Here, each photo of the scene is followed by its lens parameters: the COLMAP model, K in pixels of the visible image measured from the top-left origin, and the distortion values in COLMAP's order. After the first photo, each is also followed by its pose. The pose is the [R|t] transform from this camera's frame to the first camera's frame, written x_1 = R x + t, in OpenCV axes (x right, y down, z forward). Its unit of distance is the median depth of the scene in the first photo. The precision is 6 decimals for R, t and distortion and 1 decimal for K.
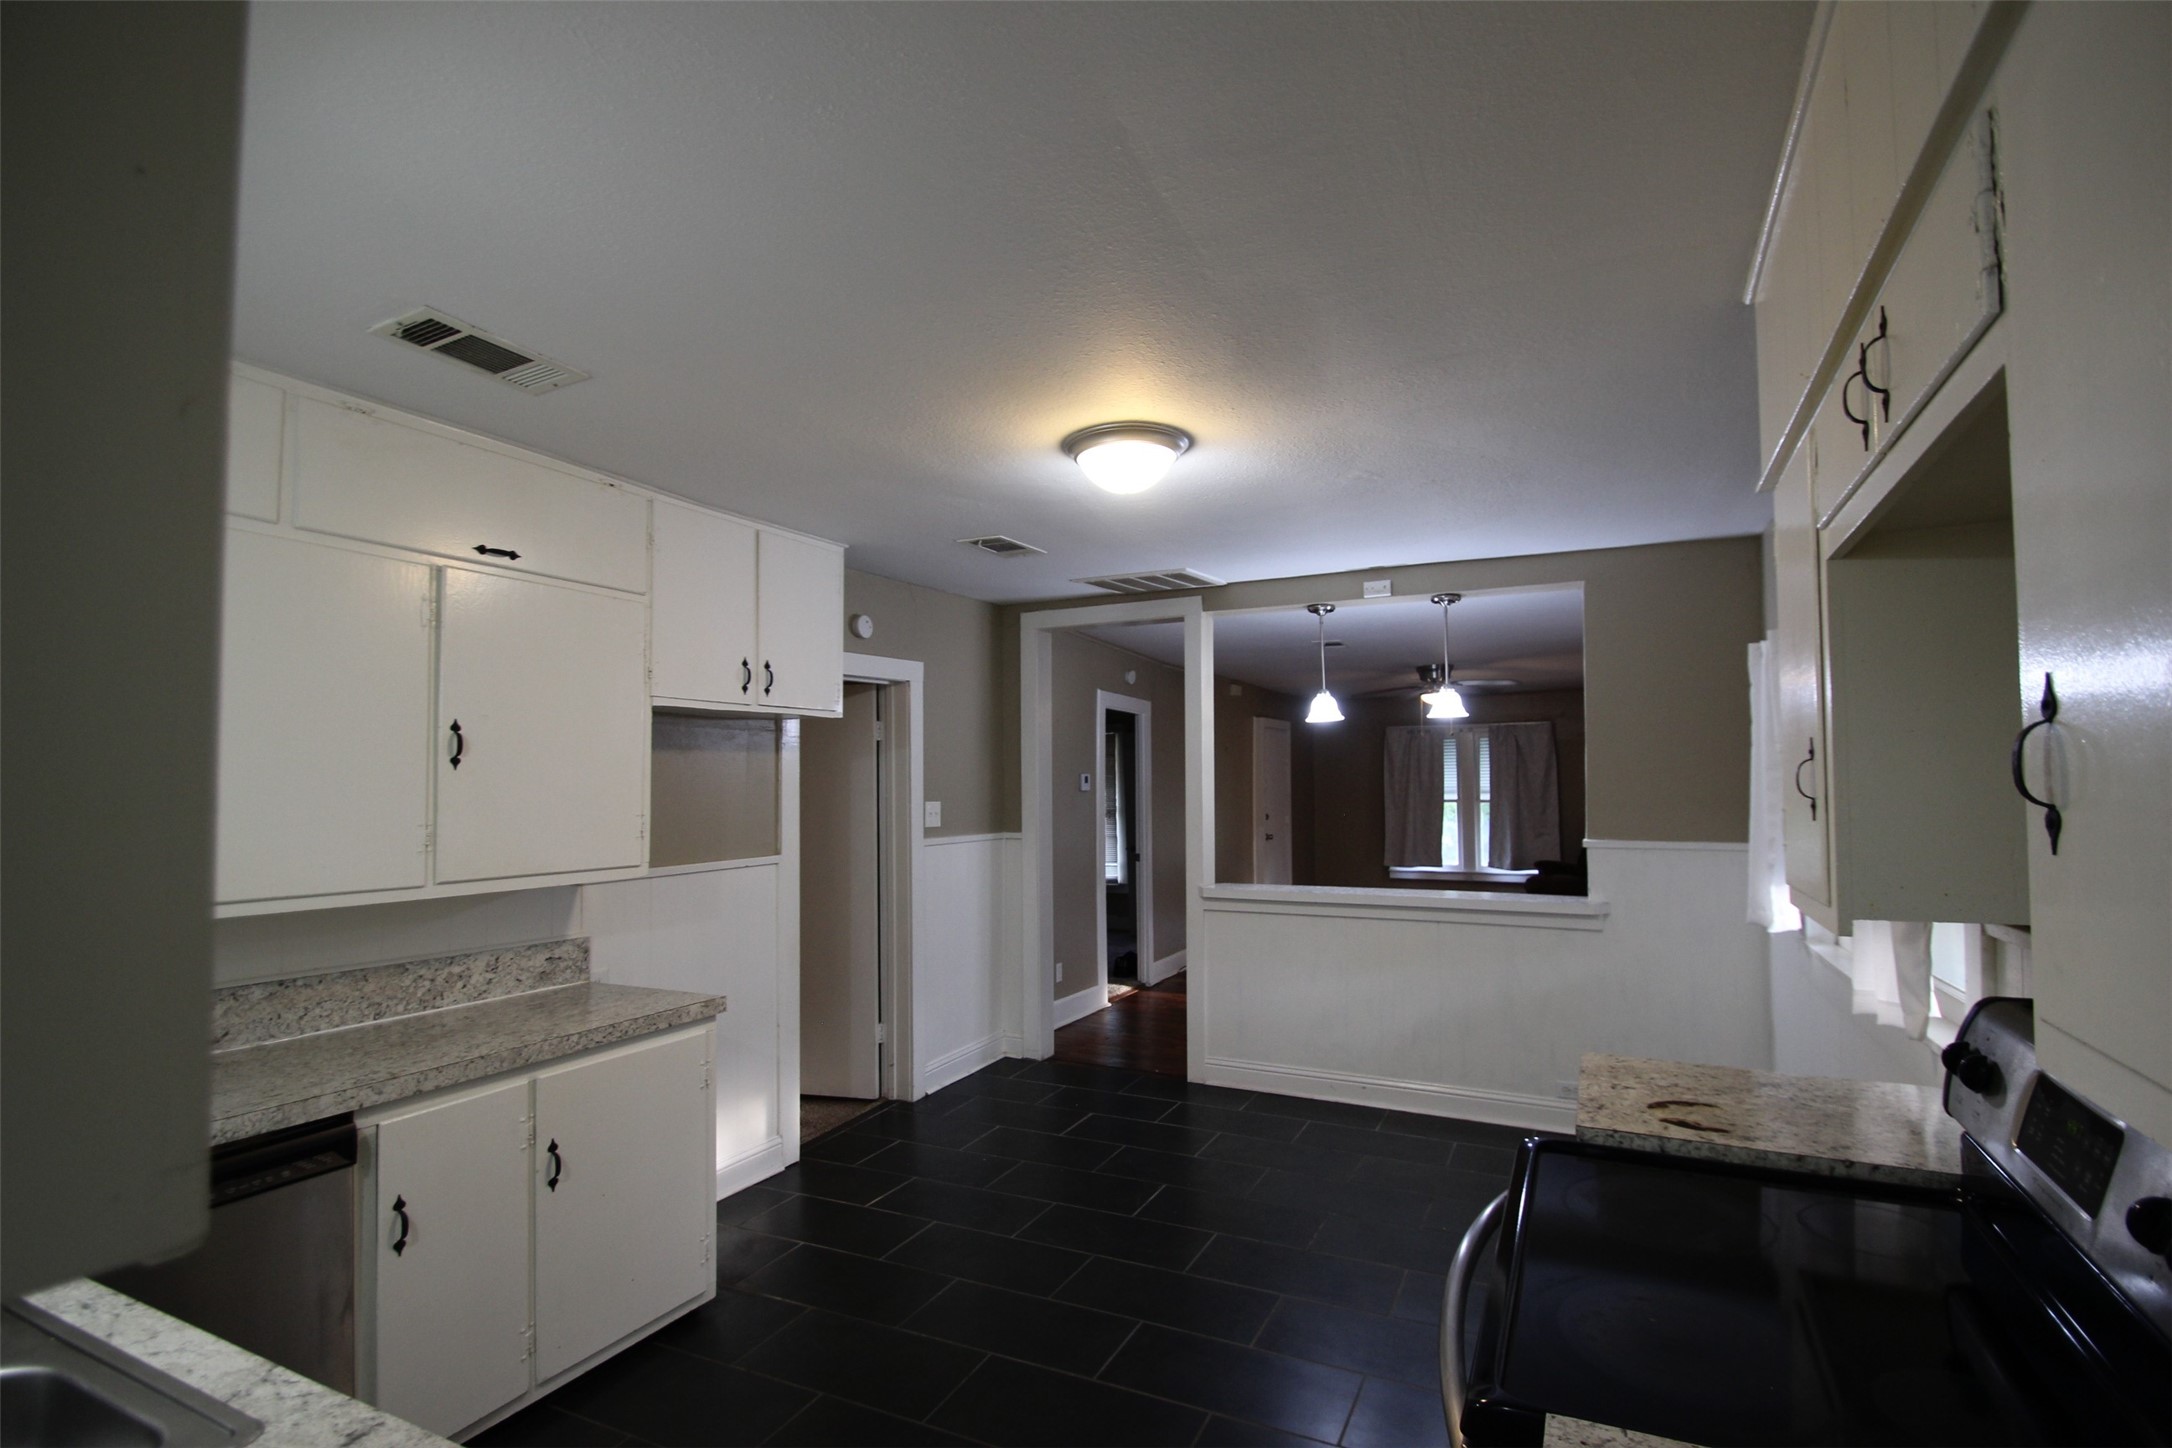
lens RADIAL K [[1013.5, 0, 1092.2], [0, 1013.5, 765.3], [0, 0, 1]] dist [0.019189, -0.022402]
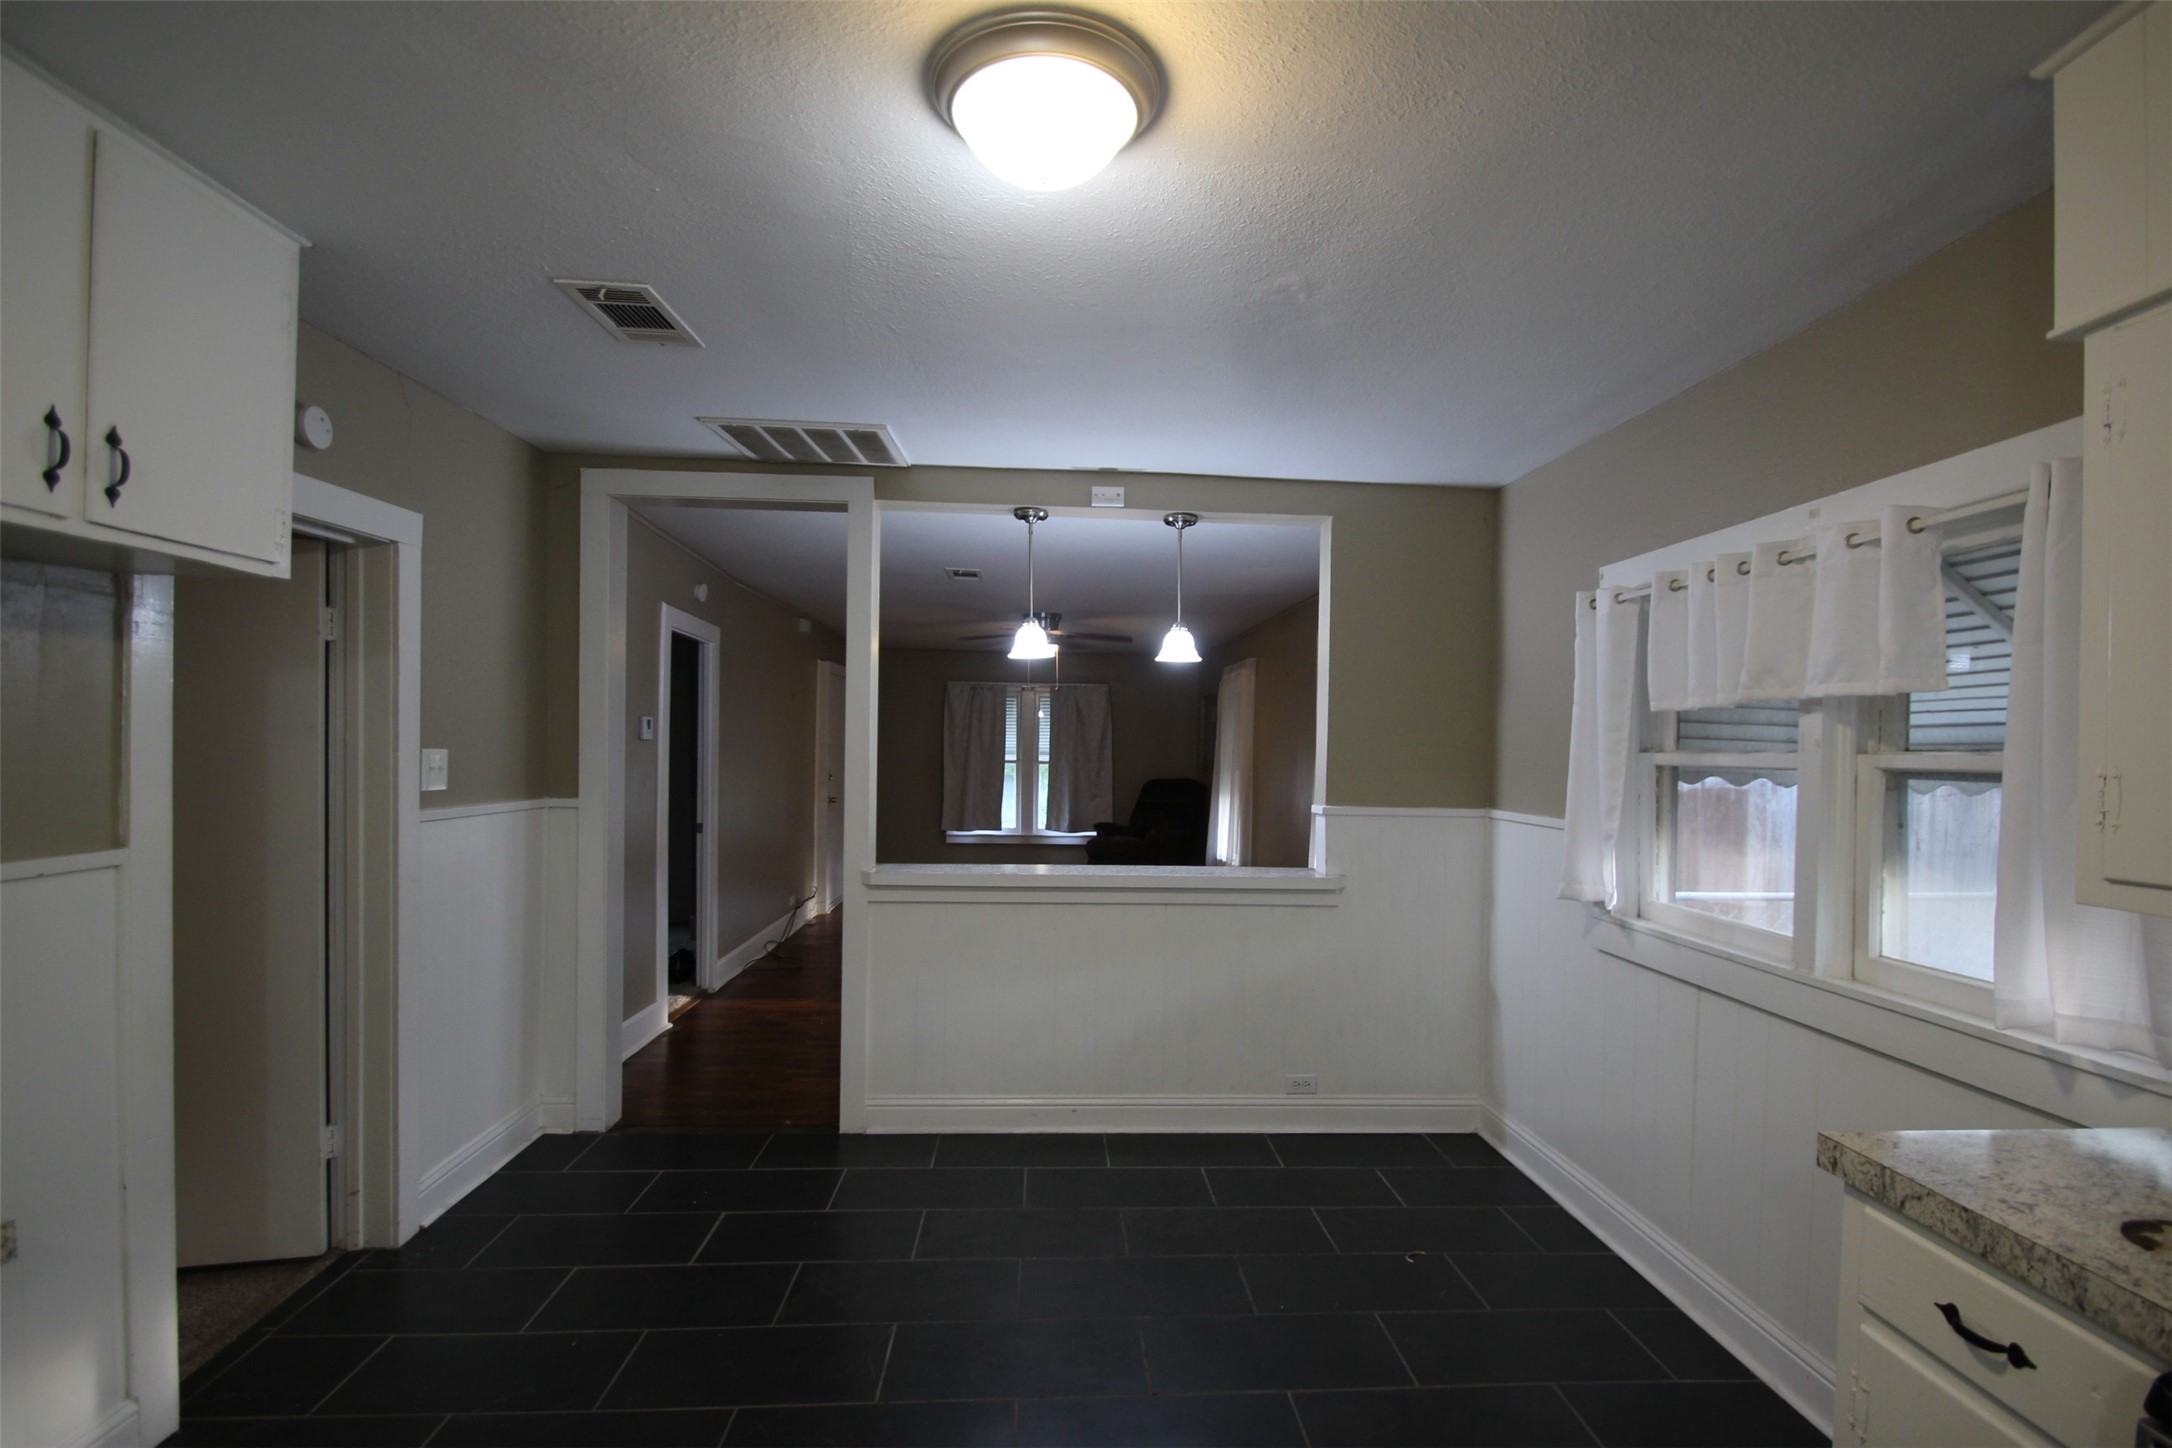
lens RADIAL K [[1012.9, 0, 1100.4], [0, 1012.9, 762.4], [0, 0, 1]] dist [0.017548, -0.020247]
pose [[0.869426, 0.014708, 0.493844, -0.111791], [-0.032609, 0.999086, 0.027654, 0.014119], [-0.492986, -0.040147, 0.869111, 0.274855]]
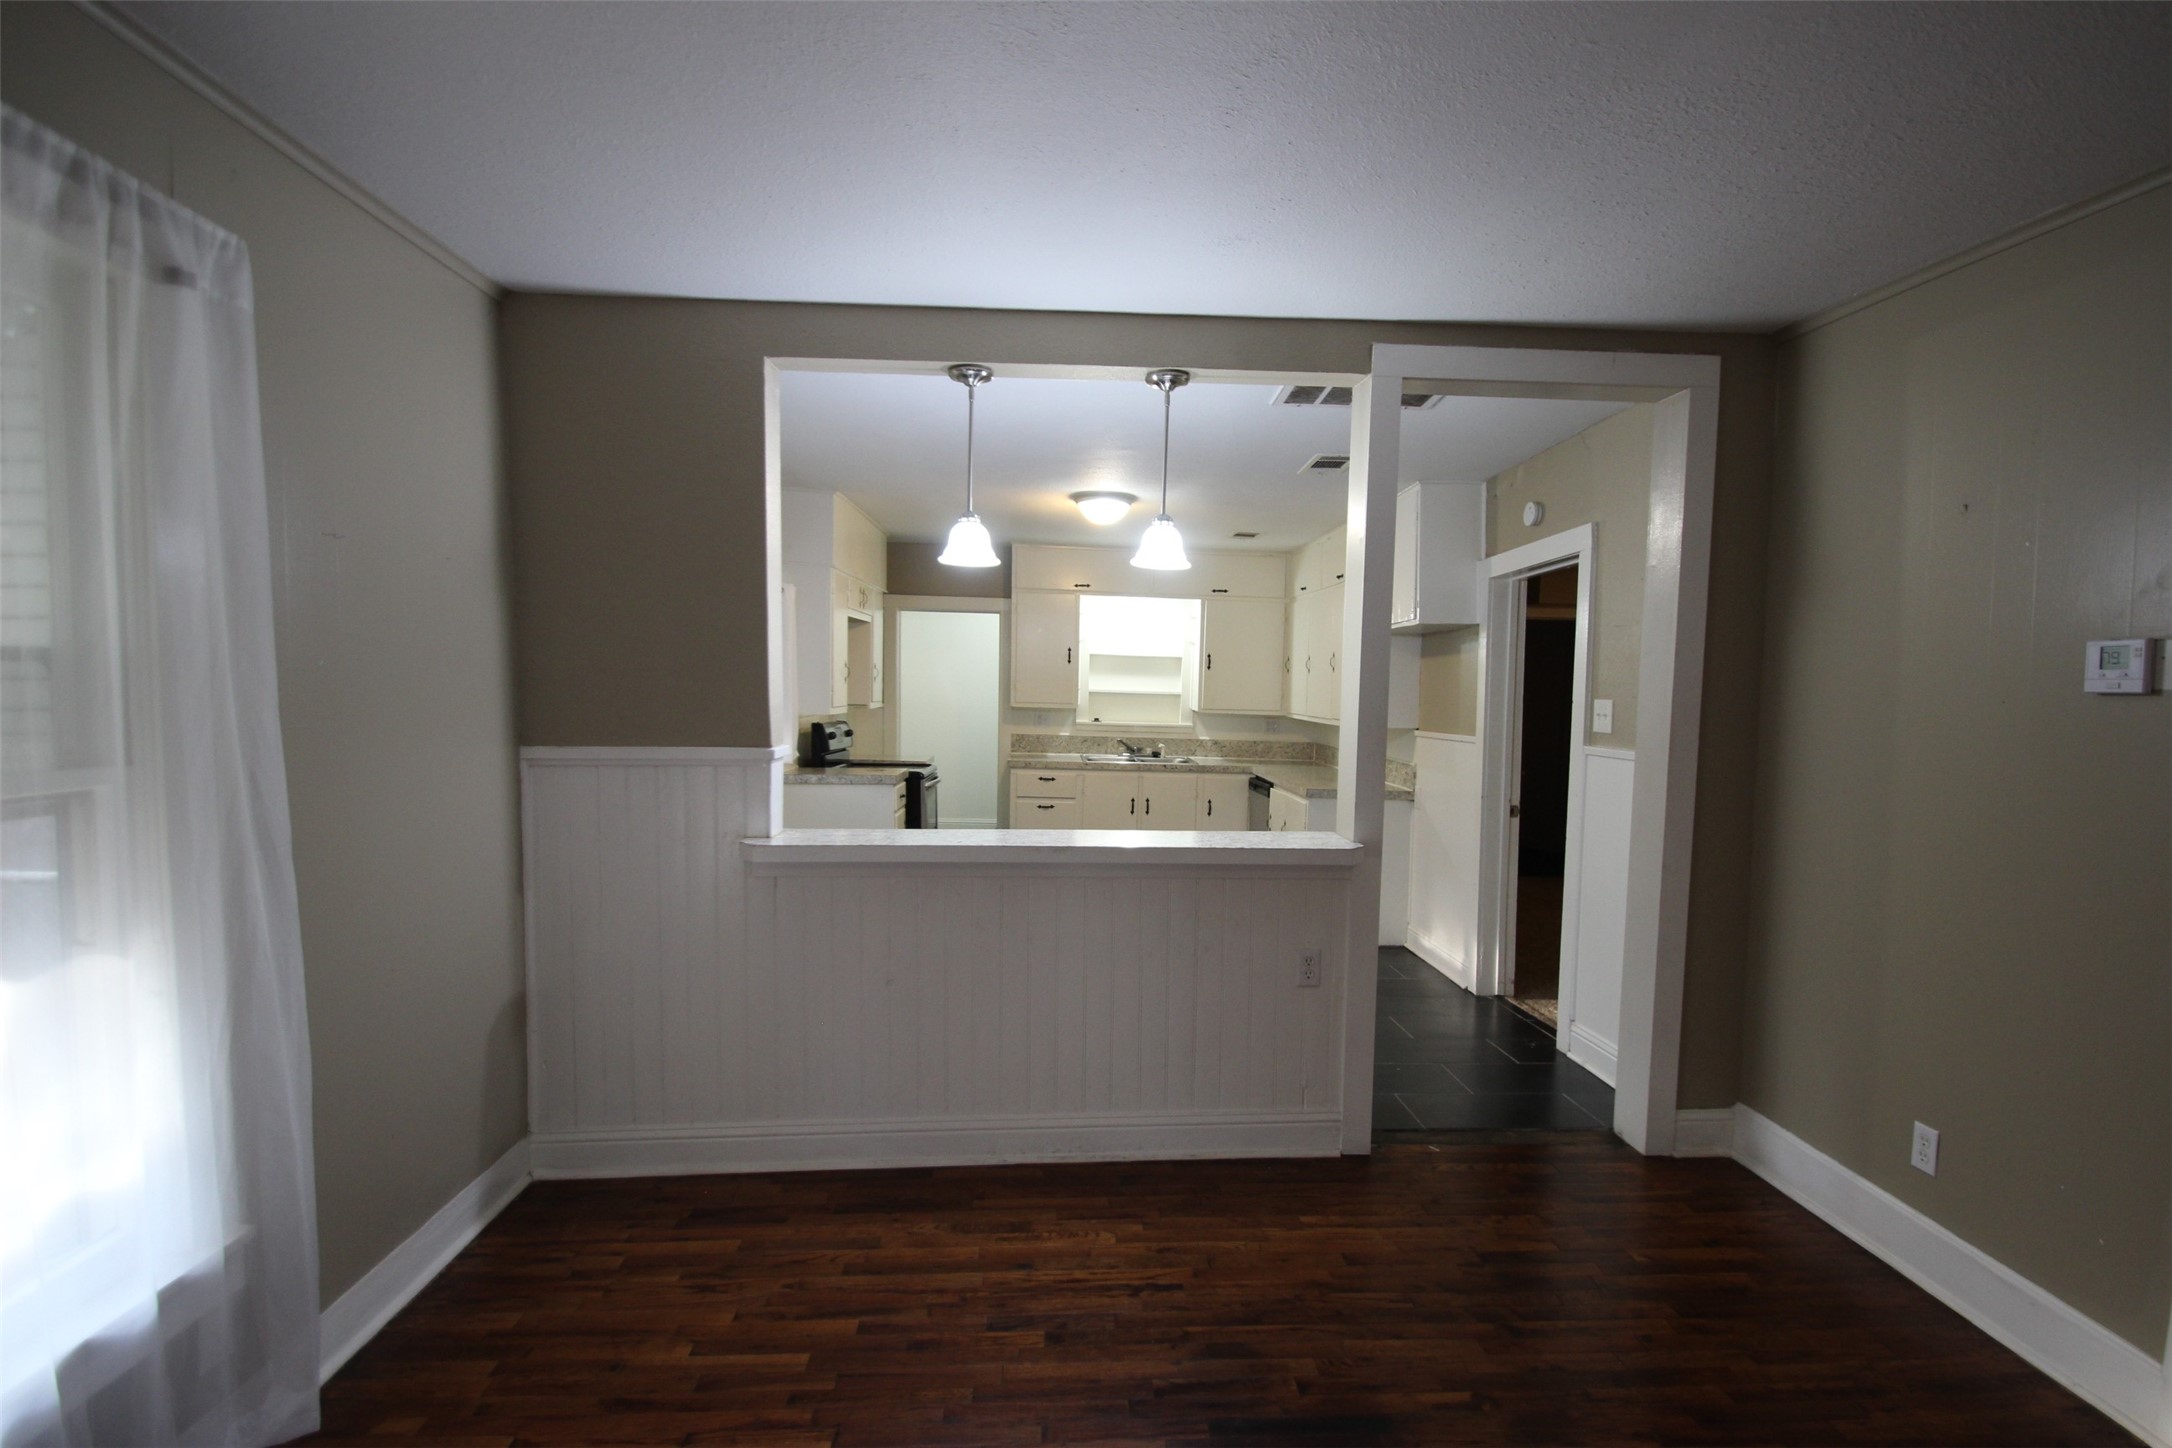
lens RADIAL K [[1041.3, 0, 1104.8], [0, 1041.3, 762.3], [0, 0, 1]] dist [0.012695, -0.018979]
pose [[-0.869456, 0.030530, -0.493066, 0.558317], [0.002658, 0.998363, 0.057131, 0.036895], [0.494003, 0.048362, -0.868114, 1.499284]]
